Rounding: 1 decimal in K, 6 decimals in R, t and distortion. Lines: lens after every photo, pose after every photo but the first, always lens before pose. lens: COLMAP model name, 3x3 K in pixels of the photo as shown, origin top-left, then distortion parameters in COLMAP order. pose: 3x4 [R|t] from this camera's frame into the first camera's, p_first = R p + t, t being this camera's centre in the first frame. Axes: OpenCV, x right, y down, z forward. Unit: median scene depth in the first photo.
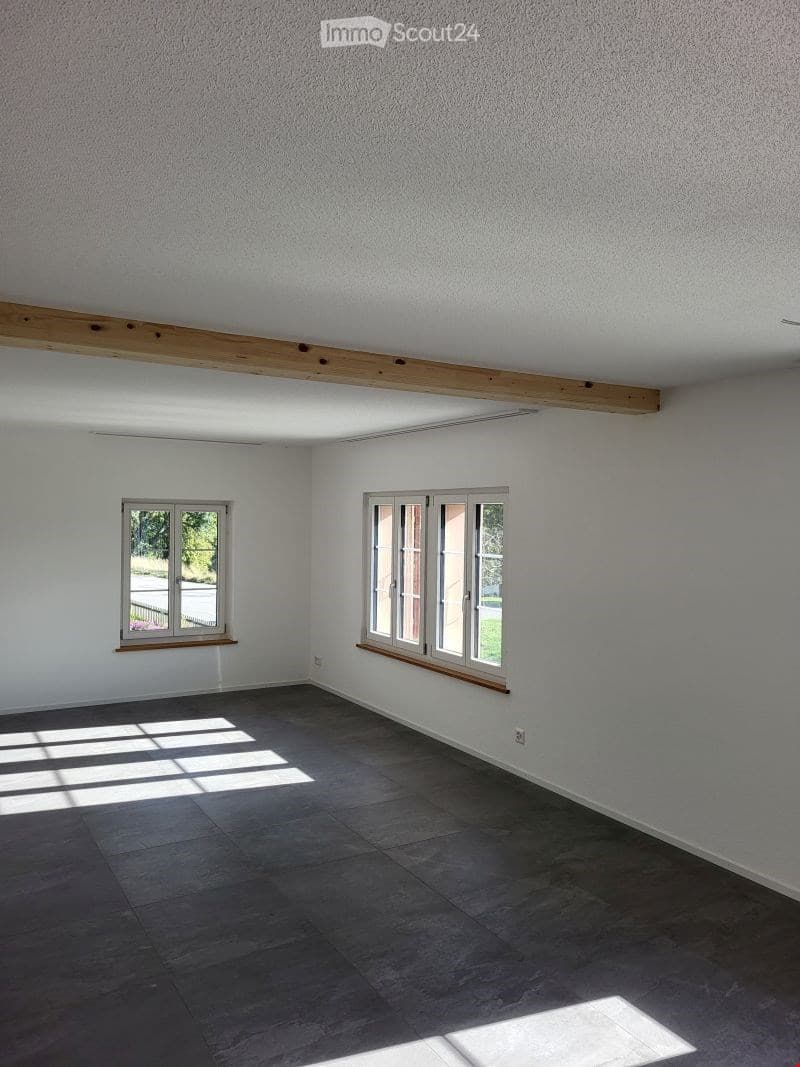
lens RADIAL K [[799.3, 0, 406.7], [0, 799.3, 531.2], [0, 0, 1]] dist [0.036931, -0.027322]
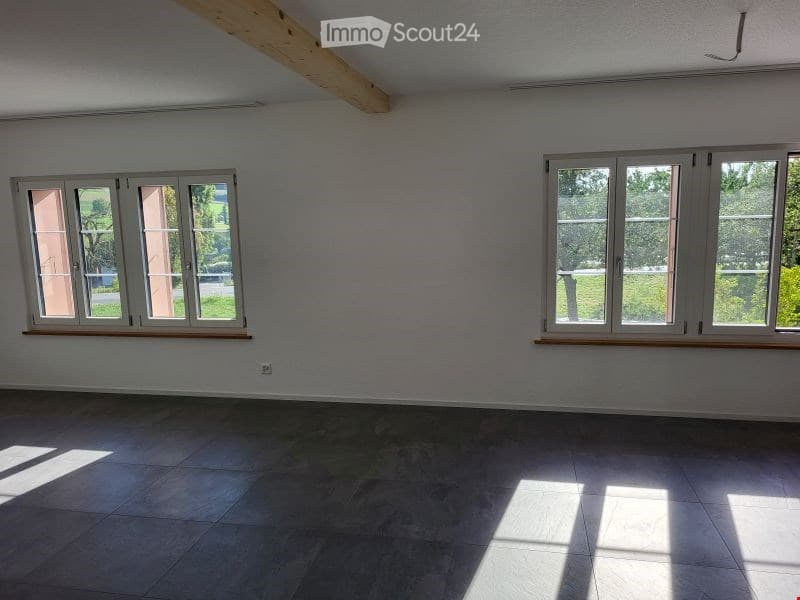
lens RADIAL K [[599.3, 0, 403.8], [0, 599.3, 303.8], [0, 0, 1]] dist [0.036931, -0.027322]
pose [[0.689950, -0.145058, 0.709174, -0.318205], [0.046737, 0.986598, 0.156334, 0.012305], [-0.722347, -0.074718, 0.687483, 0.164536]]
